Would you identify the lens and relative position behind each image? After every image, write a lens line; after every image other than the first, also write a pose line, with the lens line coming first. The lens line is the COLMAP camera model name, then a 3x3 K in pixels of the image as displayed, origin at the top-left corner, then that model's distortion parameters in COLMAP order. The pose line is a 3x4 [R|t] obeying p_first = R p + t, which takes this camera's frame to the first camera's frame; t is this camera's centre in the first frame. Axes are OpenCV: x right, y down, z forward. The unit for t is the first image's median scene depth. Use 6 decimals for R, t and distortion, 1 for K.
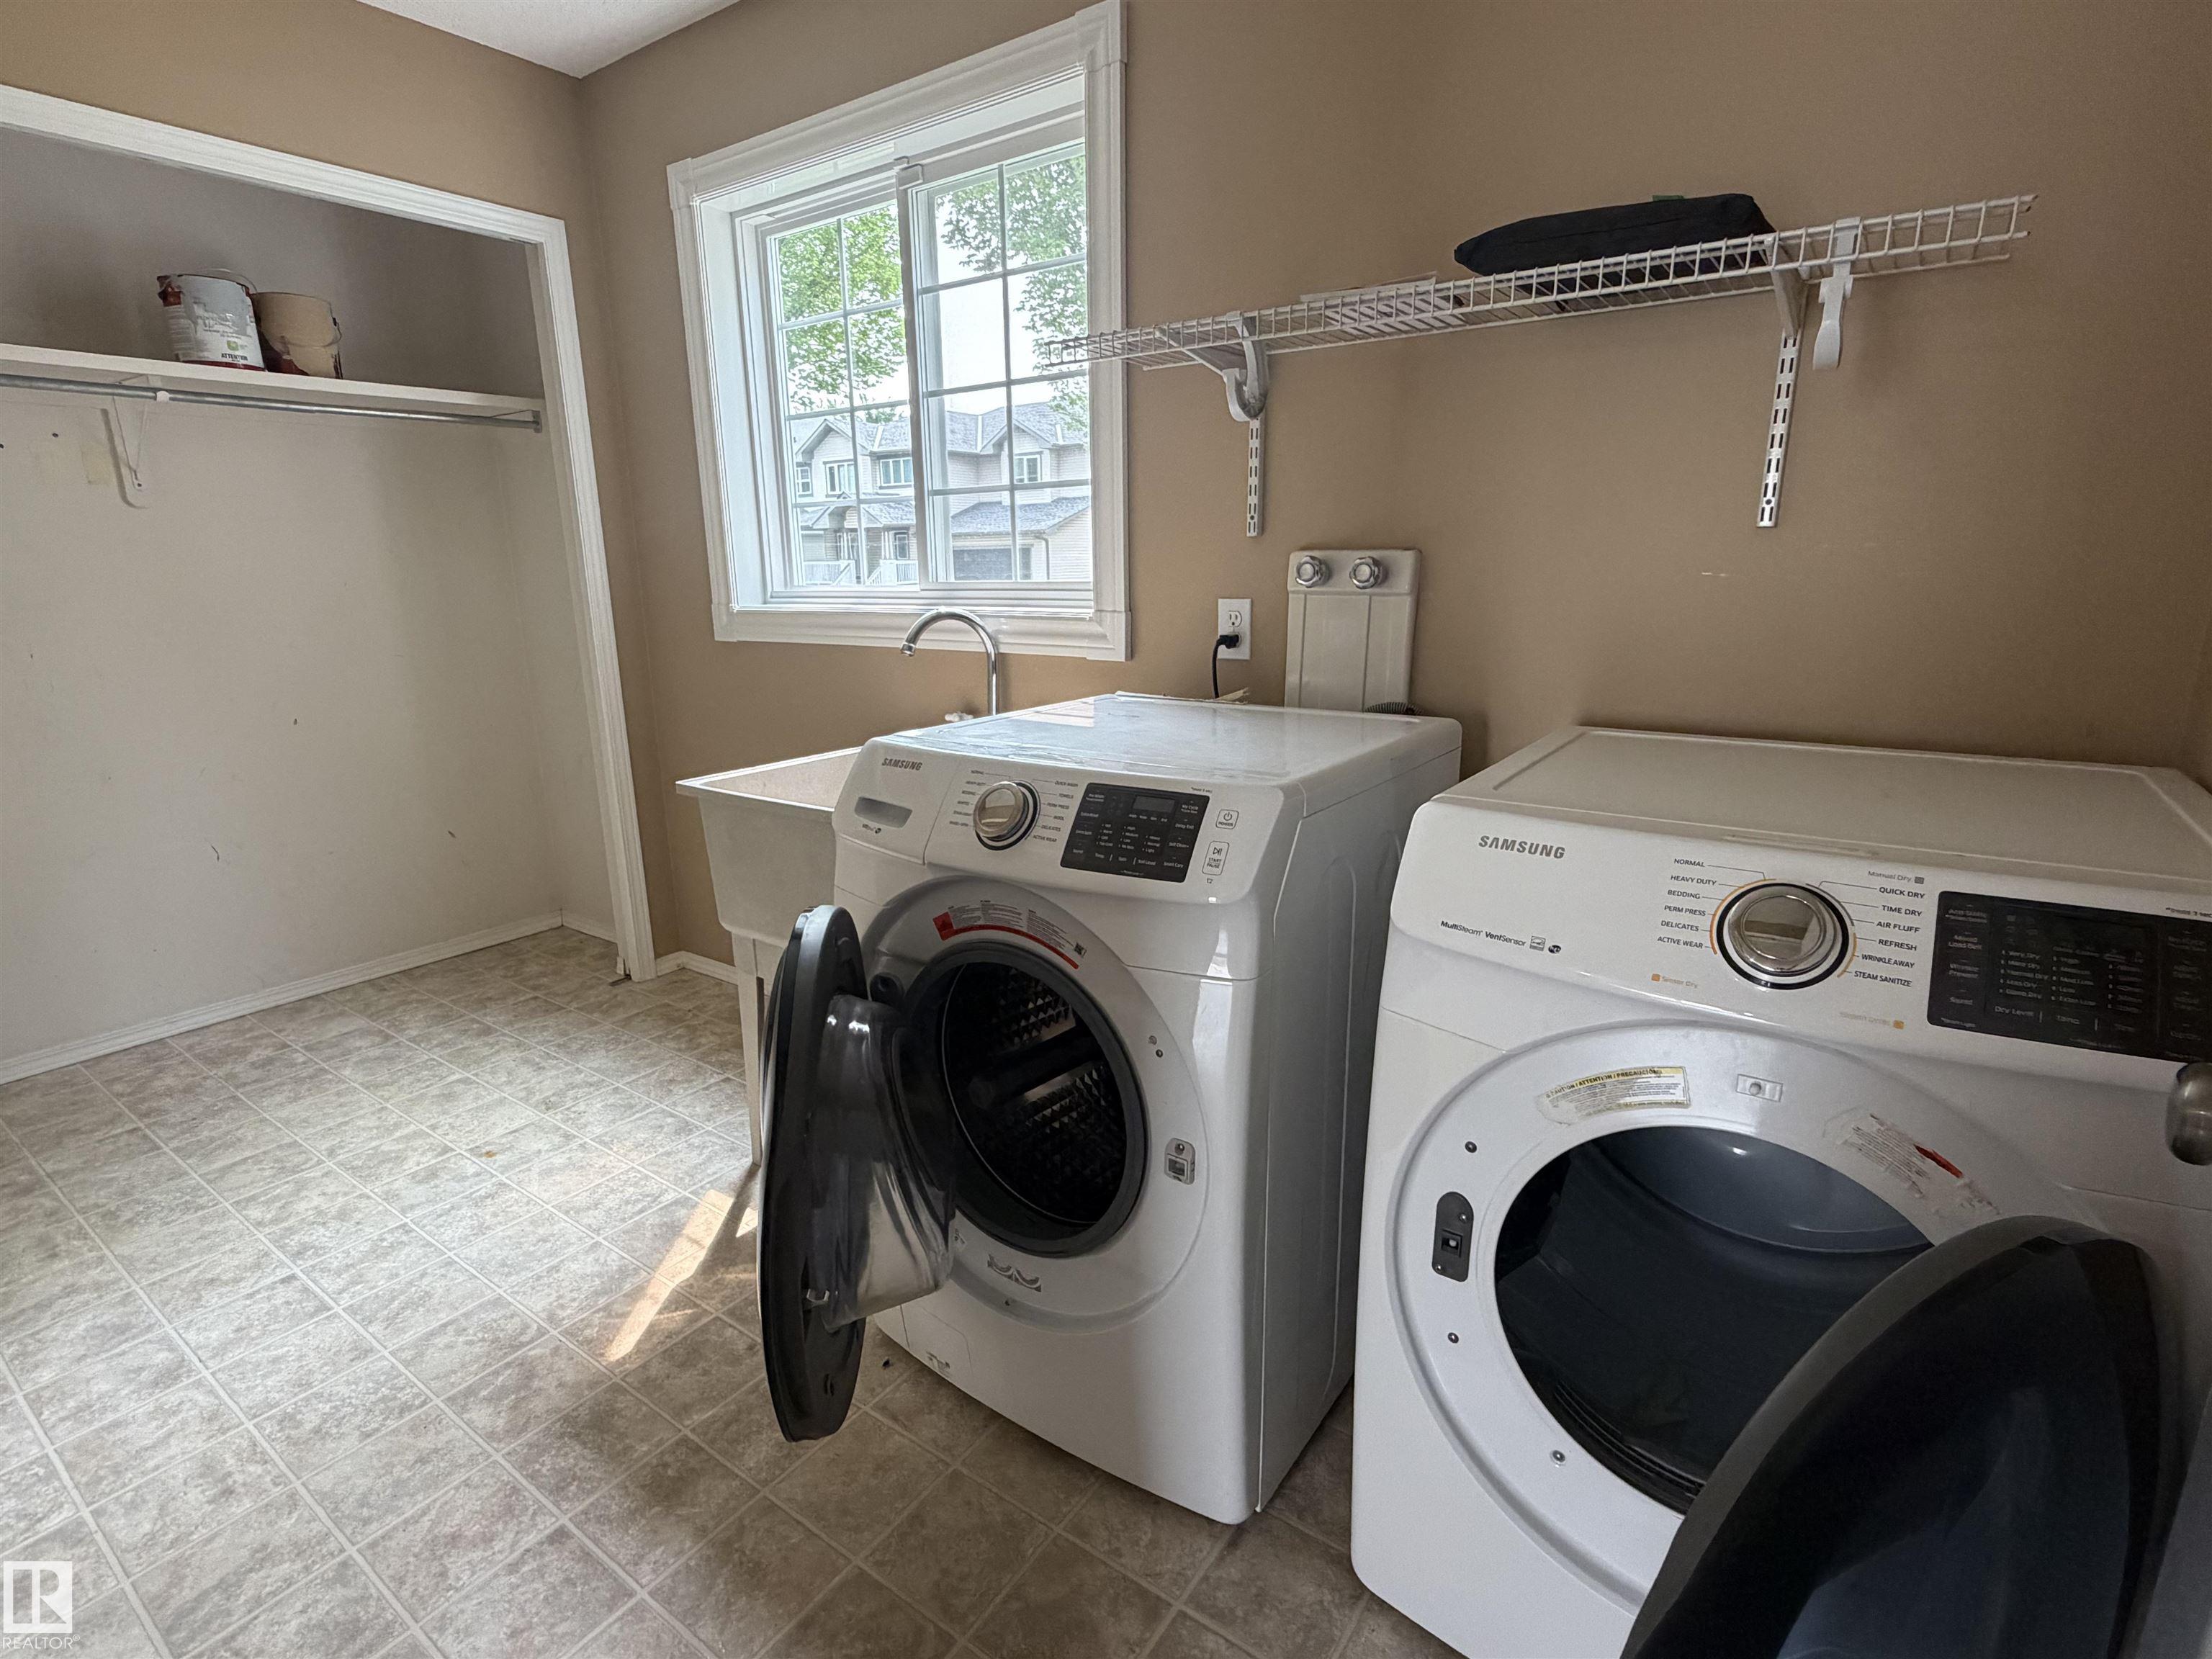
lens RADIAL K [[1079.8, 0, 1105.6], [0, 1079.8, 829.5], [0, 0, 1]] dist [0.002762, -0.000035]
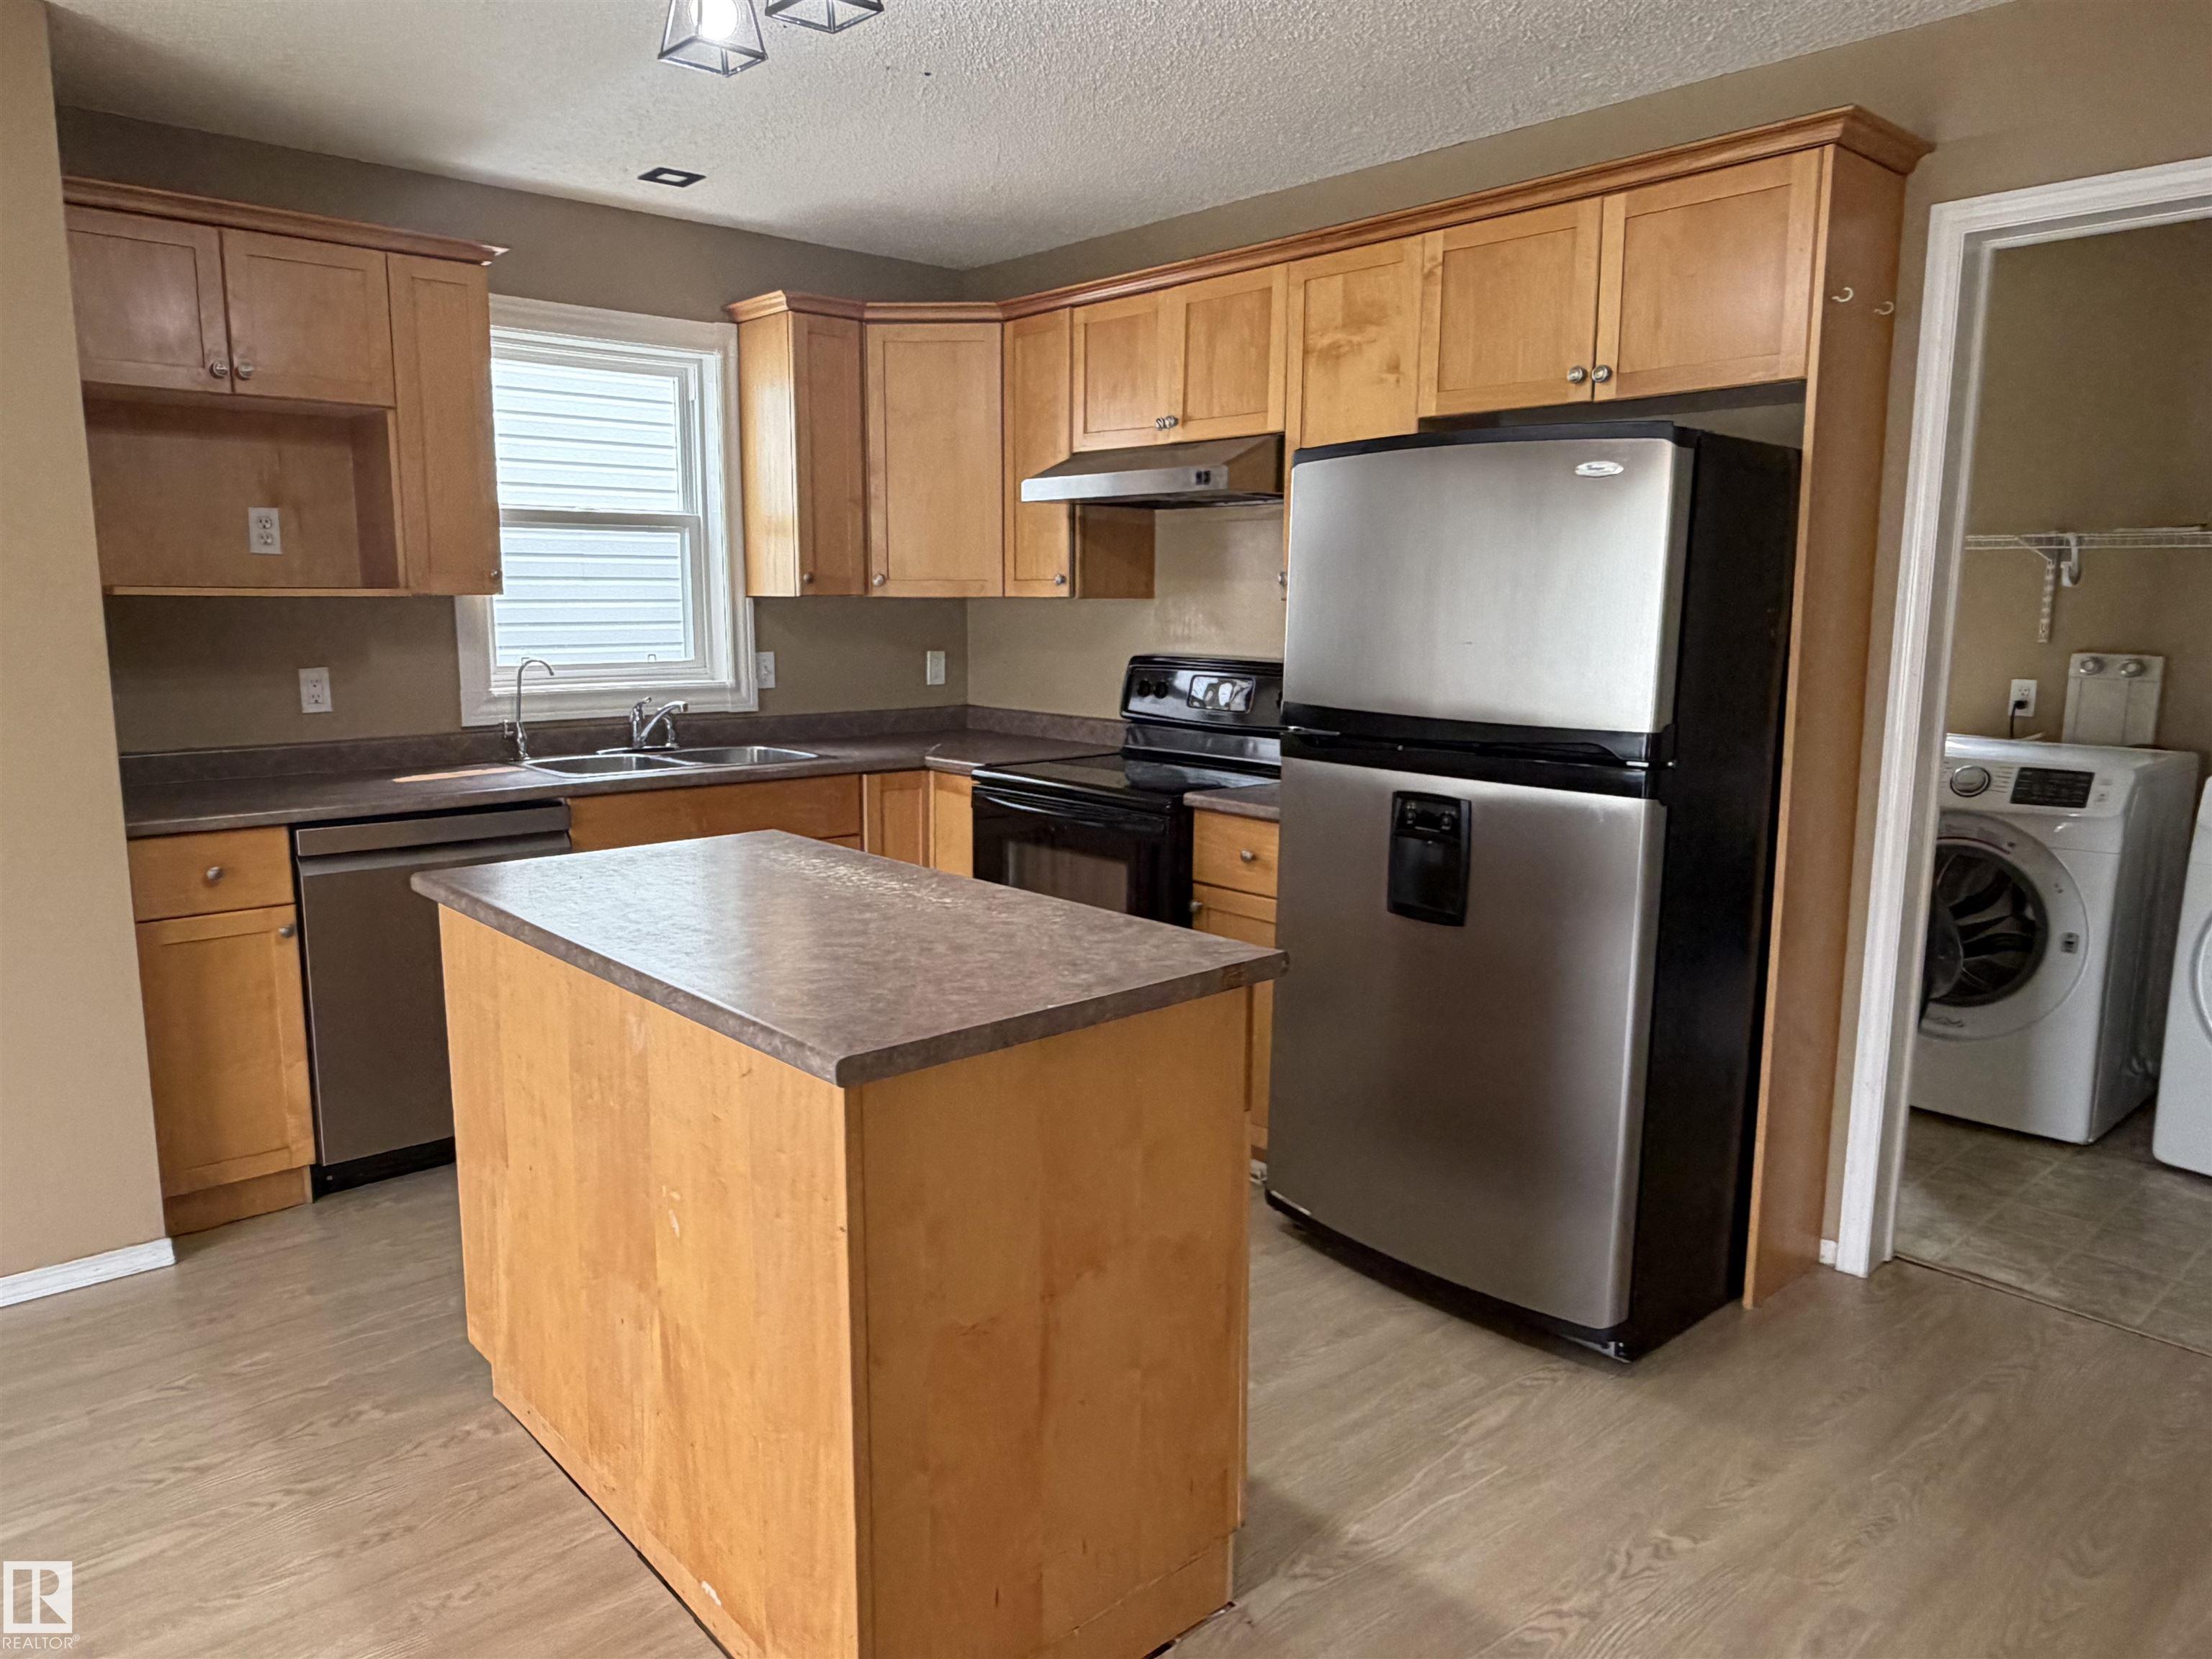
lens RADIAL K [[1477.5, 0, 1102.7], [0, 1477.5, 829.1], [0, 0, 1]] dist [-0.001250, -0.001466]
pose [[0.975276, 0.048787, -0.215538, -1.135607], [-0.067140, 0.994638, -0.078659, 0.425413], [0.210544, 0.091186, 0.973322, -2.188954]]
